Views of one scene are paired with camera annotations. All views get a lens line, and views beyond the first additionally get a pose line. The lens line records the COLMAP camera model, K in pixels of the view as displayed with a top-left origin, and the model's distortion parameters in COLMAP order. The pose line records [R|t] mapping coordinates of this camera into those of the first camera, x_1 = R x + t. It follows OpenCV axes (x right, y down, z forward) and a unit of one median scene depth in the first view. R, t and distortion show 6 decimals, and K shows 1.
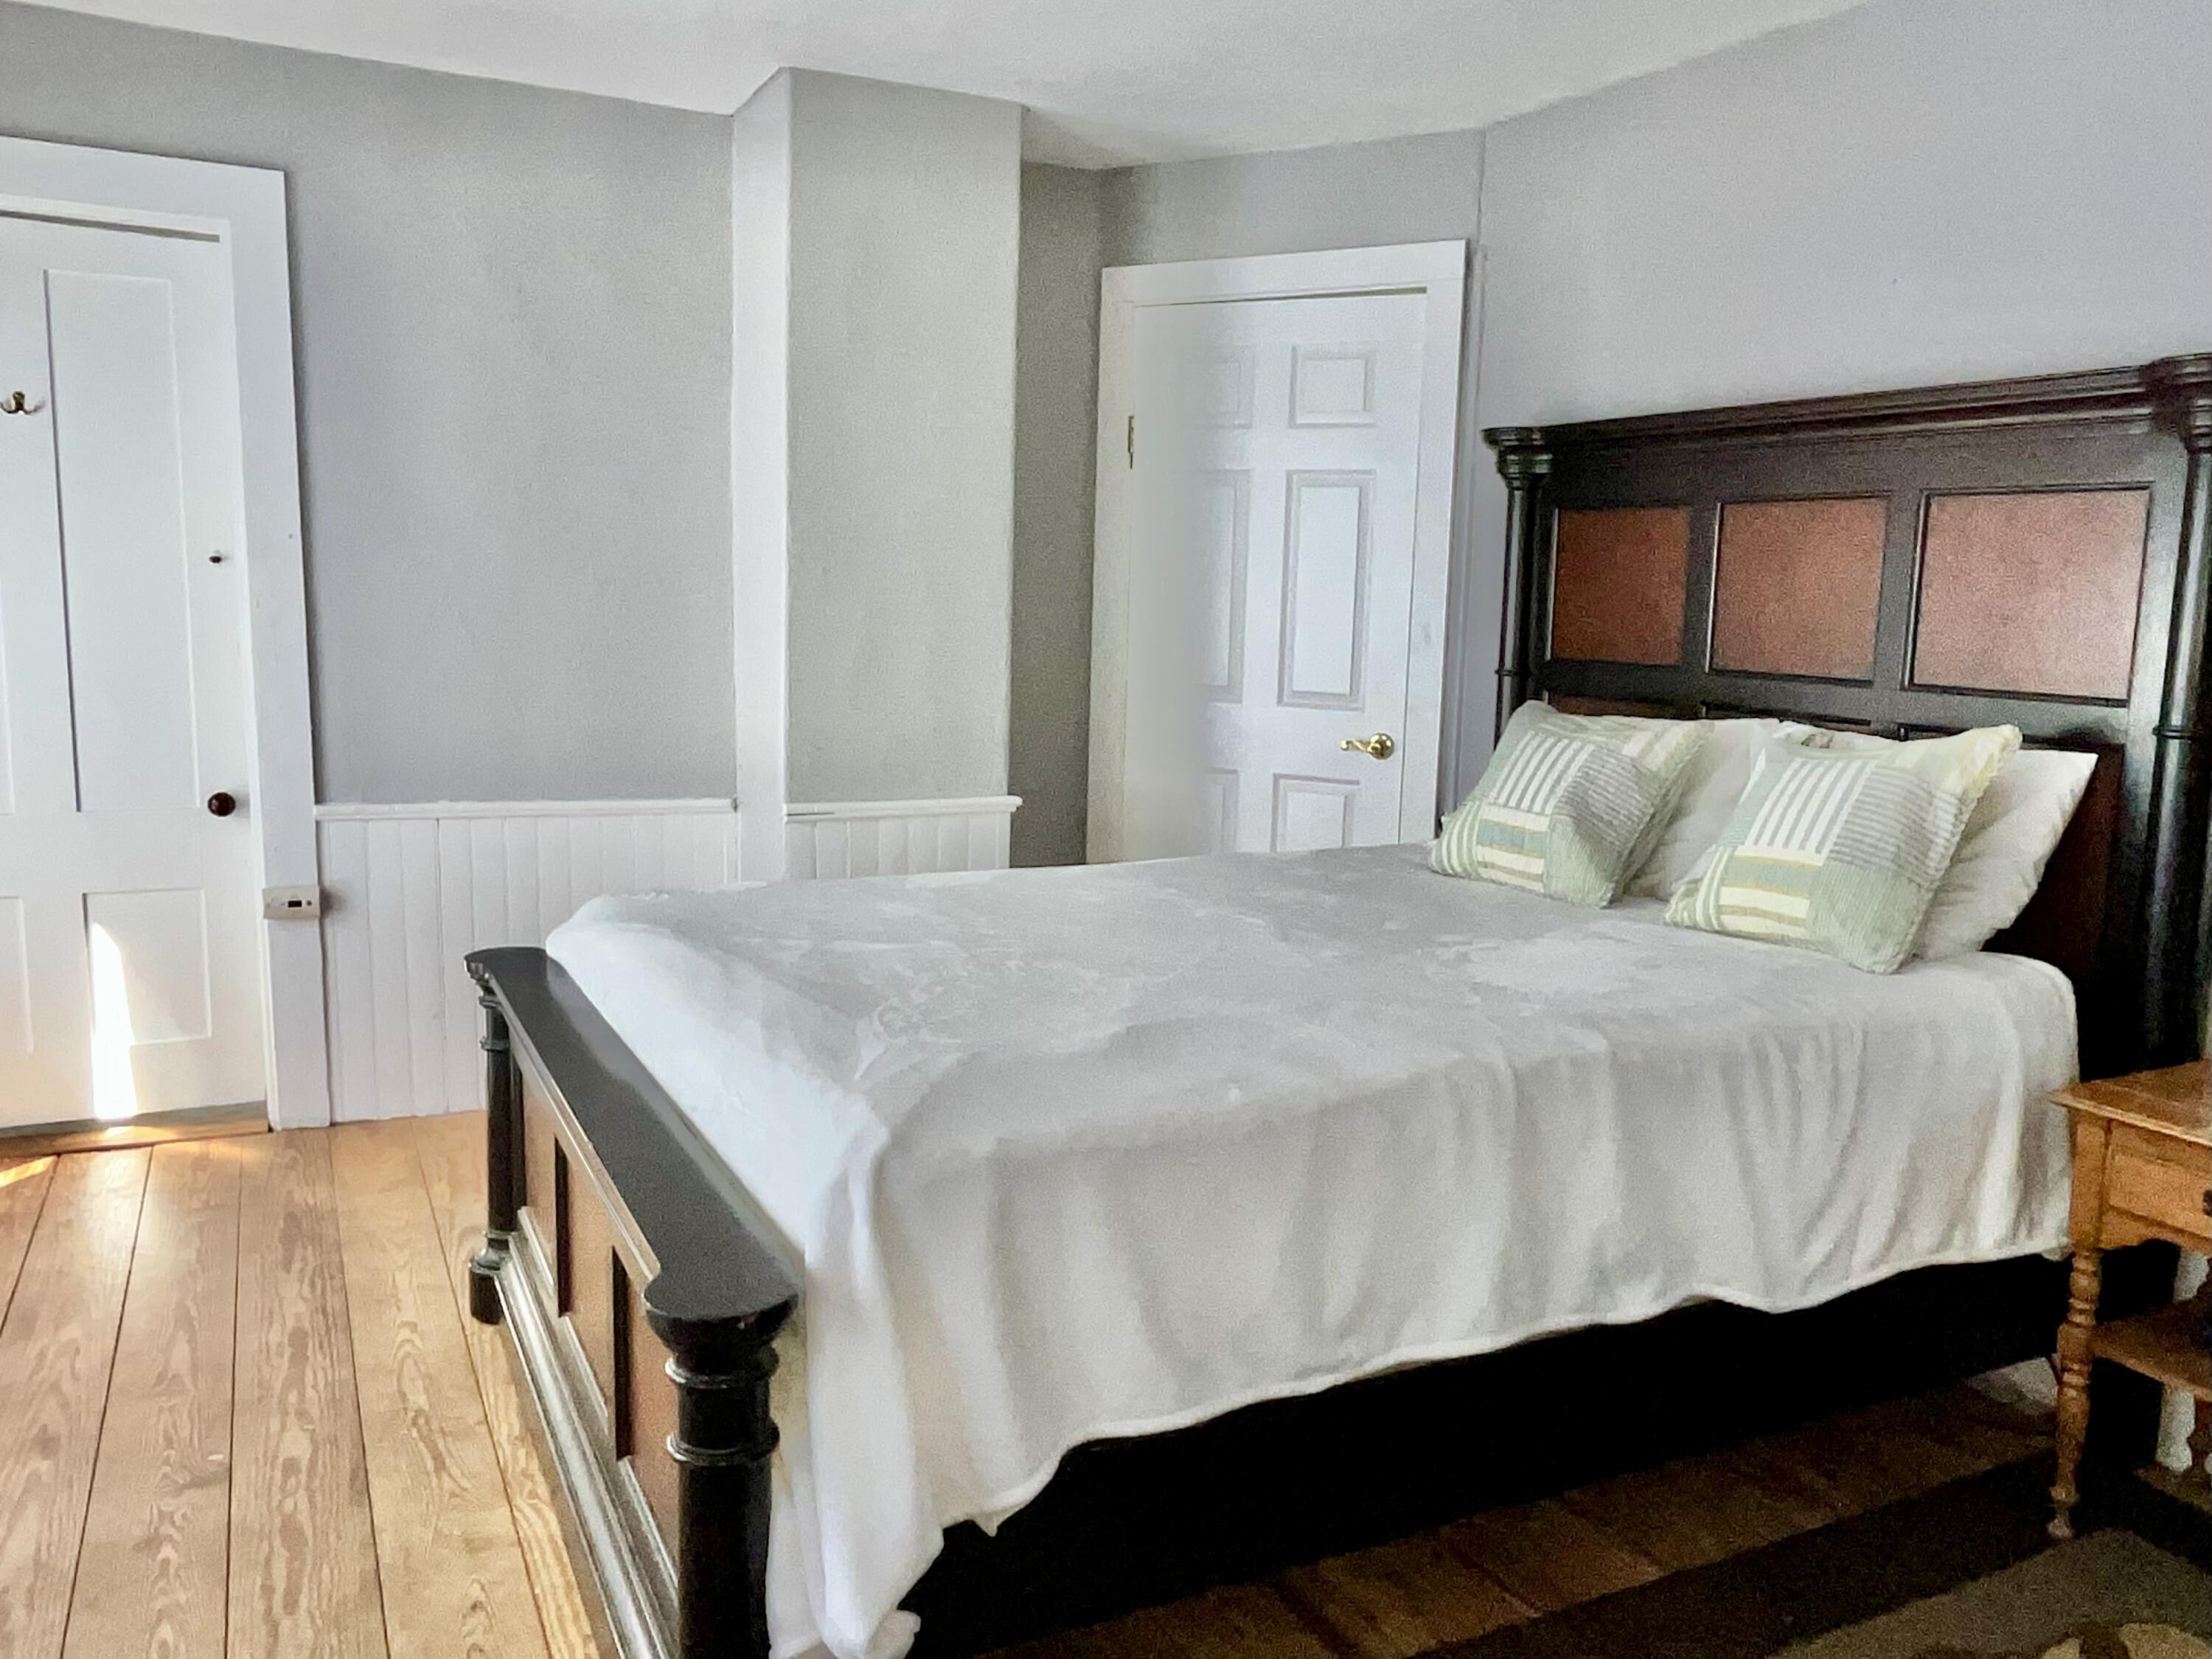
lens RADIAL K [[1682.0, 0, 1100.8], [0, 1682.0, 837.1], [0, 0, 1]] dist [0.016969, 0.003917]
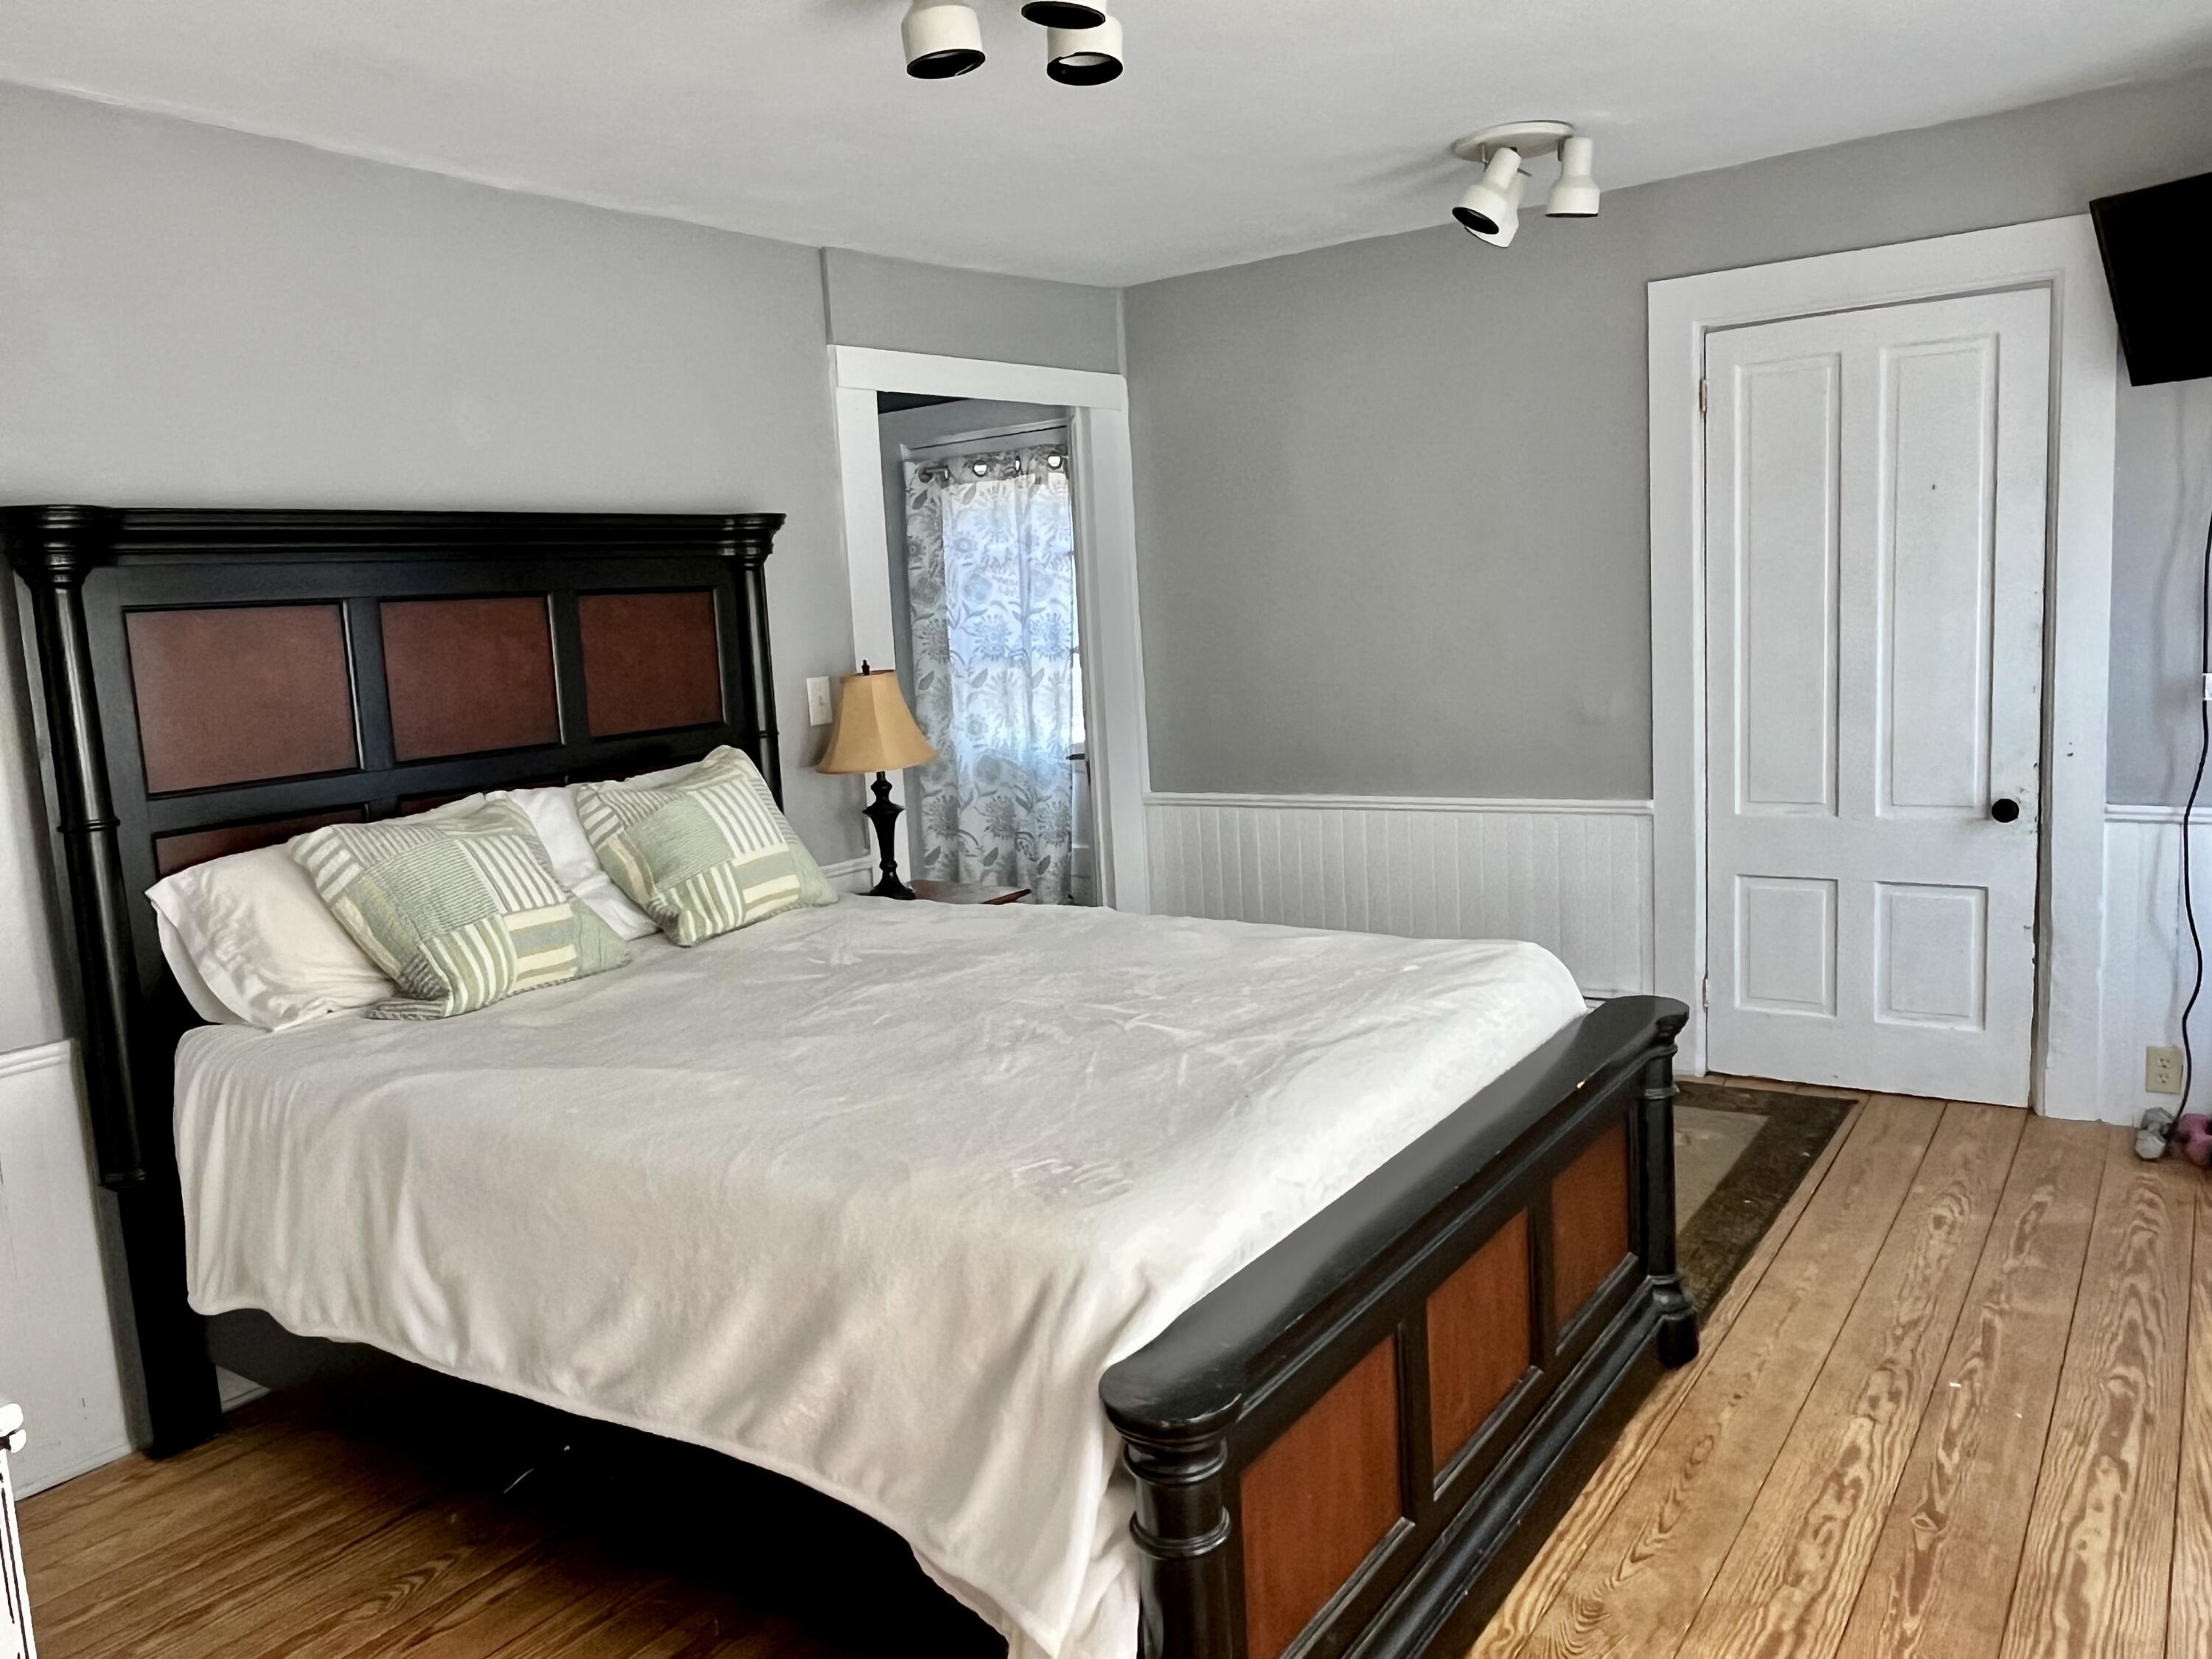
lens RADIAL K [[1682.0, 0, 1101.0], [0, 1682.0, 821.6], [0, 0, 1]] dist [0.016969, 0.003917]
pose [[-0.483553, -0.106266, 0.868841, -1.018928], [0.184417, 0.957955, 0.219802, -0.294567], [-0.855668, 0.266515, -0.443625, 1.522898]]
